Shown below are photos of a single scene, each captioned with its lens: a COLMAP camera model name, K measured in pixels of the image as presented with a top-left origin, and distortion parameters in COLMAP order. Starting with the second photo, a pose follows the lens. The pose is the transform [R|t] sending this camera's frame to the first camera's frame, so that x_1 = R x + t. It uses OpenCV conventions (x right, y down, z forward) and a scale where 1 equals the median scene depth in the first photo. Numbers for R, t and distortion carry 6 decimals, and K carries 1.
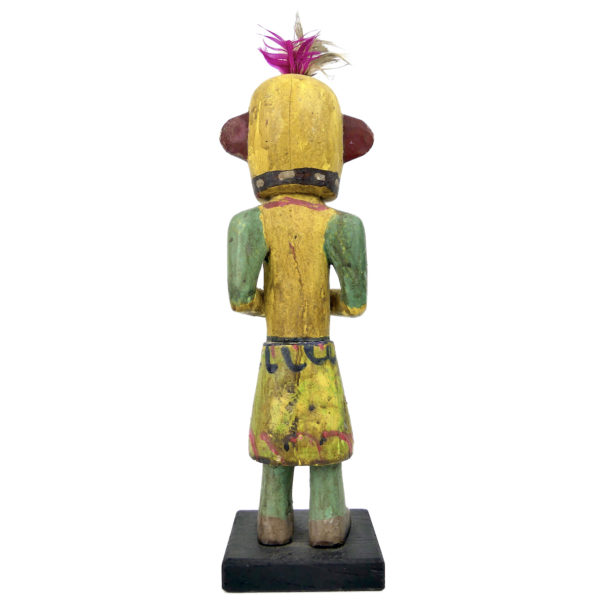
lens RADIAL K [[705.7, 0, 301.3], [0, 705.7, 303.0], [0, 0, 1]] dist [-0.014369, 0.000000]
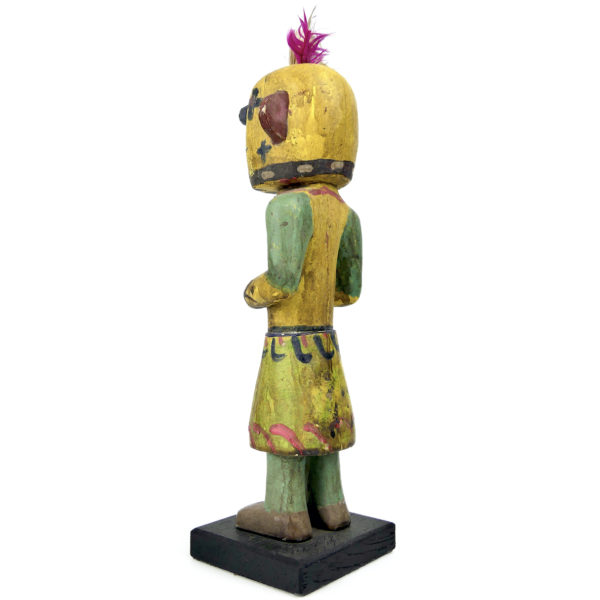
lens RADIAL K [[705.7, 0, 301.6], [0, 705.7, 301.9], [0, 0, 1]] dist [-0.014369, 0.000000]
pose [[0.632174, 0.002014, 0.774824, -0.820207], [0.017766, 0.999696, -0.017093, 0.031679], [-0.774623, 0.024571, 0.631946, 0.389497]]
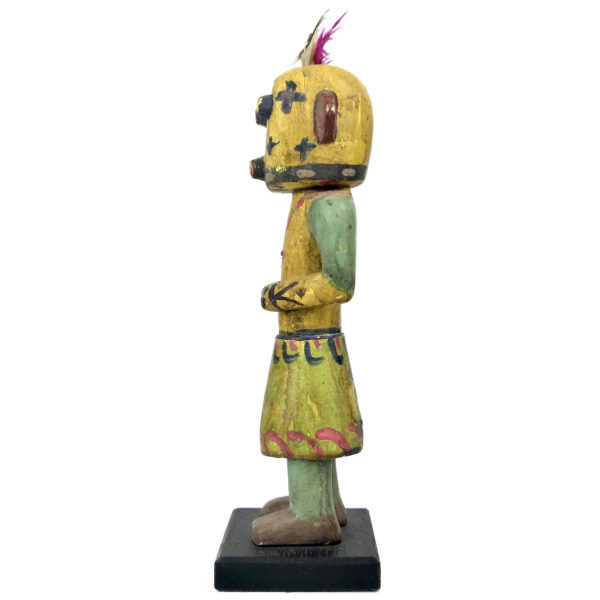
lens RADIAL K [[705.7, 0, 300.4], [0, 705.7, 296.9], [0, 0, 1]] dist [-0.014369, 0.000000]
pose [[-0.006785, -0.007491, 0.999949, -1.049329], [0.027343, 0.999597, 0.007674, -0.004705], [-0.999603, 0.027393, -0.006578, 1.079573]]
